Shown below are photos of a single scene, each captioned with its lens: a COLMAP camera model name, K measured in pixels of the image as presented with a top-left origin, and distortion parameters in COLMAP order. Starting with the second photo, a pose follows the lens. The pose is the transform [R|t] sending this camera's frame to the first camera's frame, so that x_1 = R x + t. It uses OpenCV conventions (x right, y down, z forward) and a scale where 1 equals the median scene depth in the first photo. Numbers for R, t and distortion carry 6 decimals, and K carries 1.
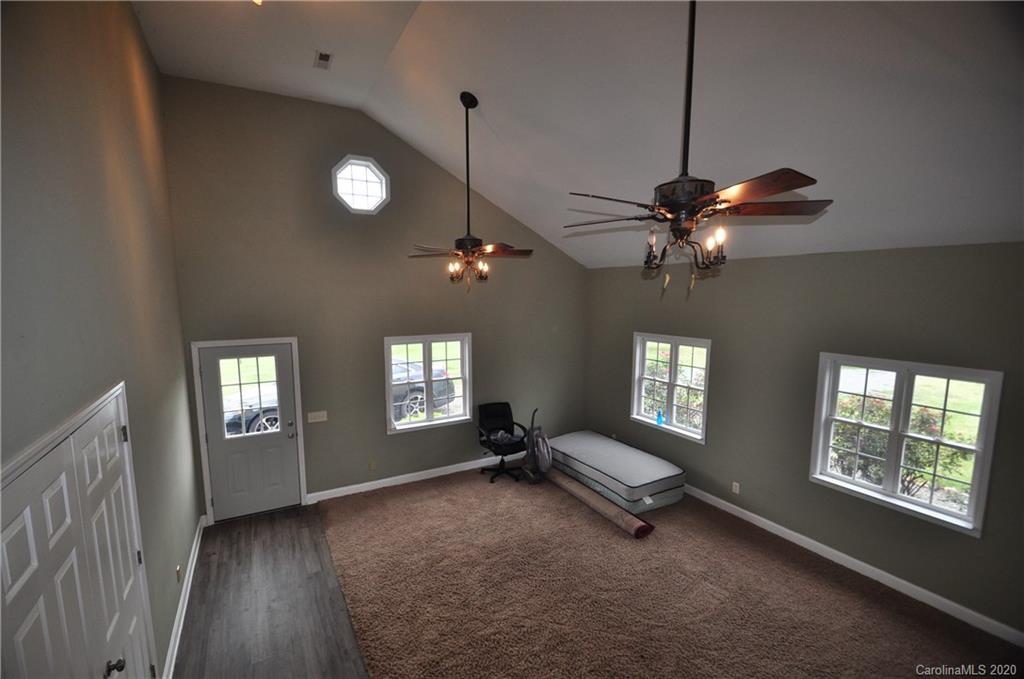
lens RADIAL K [[445.0, 0, 500.2], [0, 445.0, 348.9], [0, 0, 1]] dist [0.002440, -0.013267]
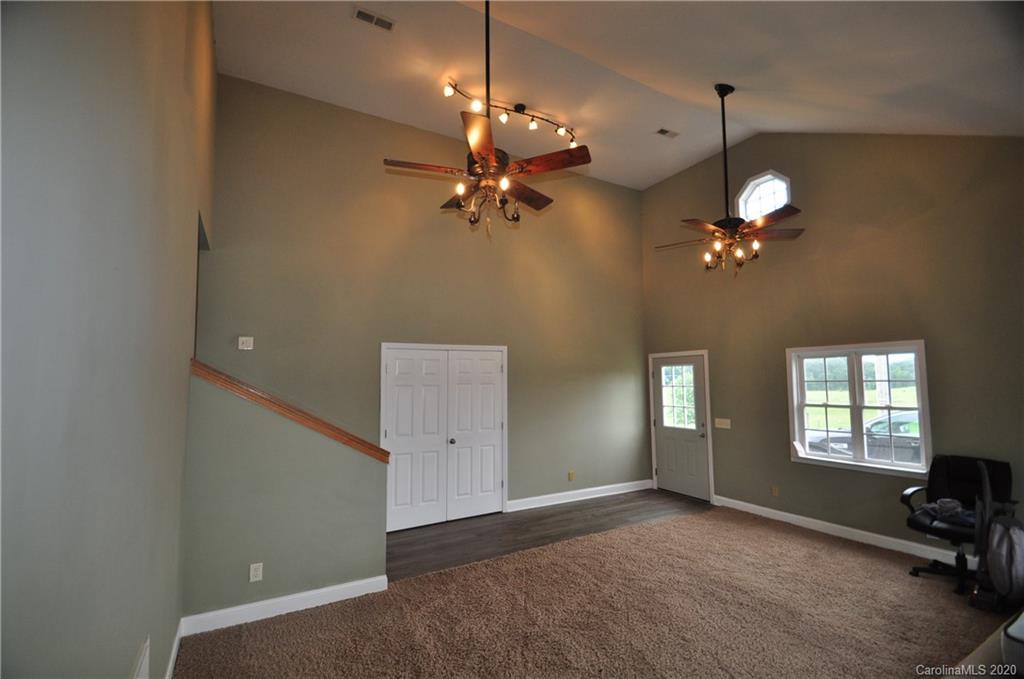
lens RADIAL K [[445.0, 0, 500.2], [0, 445.0, 348.9], [0, 0, 1]] dist [0.002440, -0.013267]
pose [[-0.001368, -0.071625, -0.997431, 0.686401], [-0.119832, 0.990256, -0.070945, 0.115462], [0.992793, 0.119428, -0.009938, 0.454811]]
